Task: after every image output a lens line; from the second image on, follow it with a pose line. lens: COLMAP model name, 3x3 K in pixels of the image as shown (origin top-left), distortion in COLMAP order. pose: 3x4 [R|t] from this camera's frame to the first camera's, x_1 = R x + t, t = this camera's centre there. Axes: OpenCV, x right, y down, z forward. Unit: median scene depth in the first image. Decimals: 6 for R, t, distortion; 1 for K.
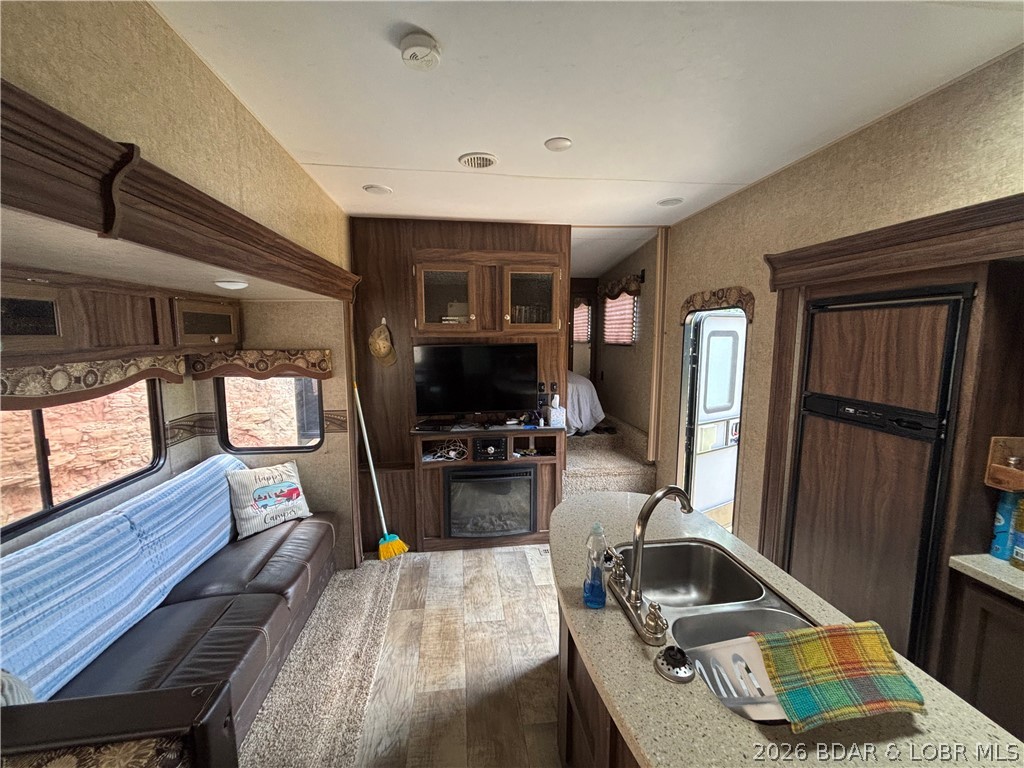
lens RADIAL K [[411.6, 0, 509.3], [0, 411.6, 381.8], [0, 0, 1]] dist [-0.002416, -0.000341]
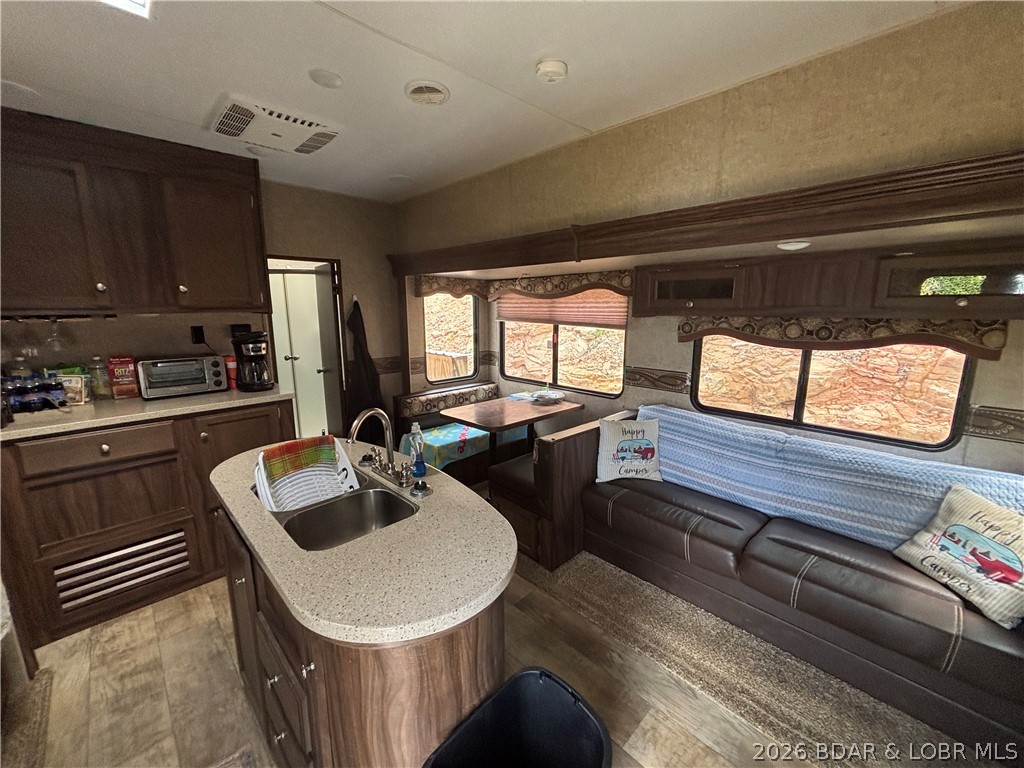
lens RADIAL K [[412.6, 0, 510.9], [0, 412.6, 381.2], [0, 0, 1]] dist [-0.000171, 0.000540]
pose [[-0.795719, 0.112646, -0.595099, 0.505795], [-0.065553, 0.960763, 0.269514, -0.145181], [0.602108, 0.253468, -0.757113, 1.430183]]
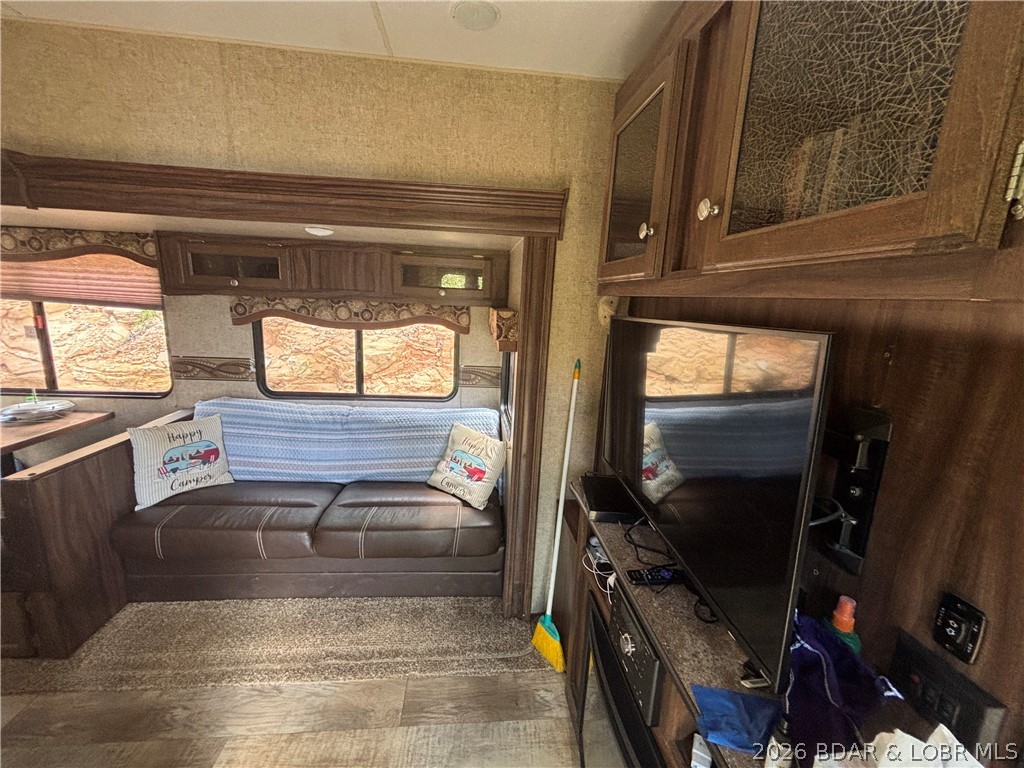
lens RADIAL K [[410.3, 0, 511.8], [0, 410.3, 381.2], [0, 0, 1]] dist [-0.000469, -0.000127]
pose [[-0.022430, 0.201263, -0.979280, 0.425528], [-0.164043, 0.965510, 0.202191, -0.159816], [0.986198, 0.165180, 0.011359, 1.540083]]
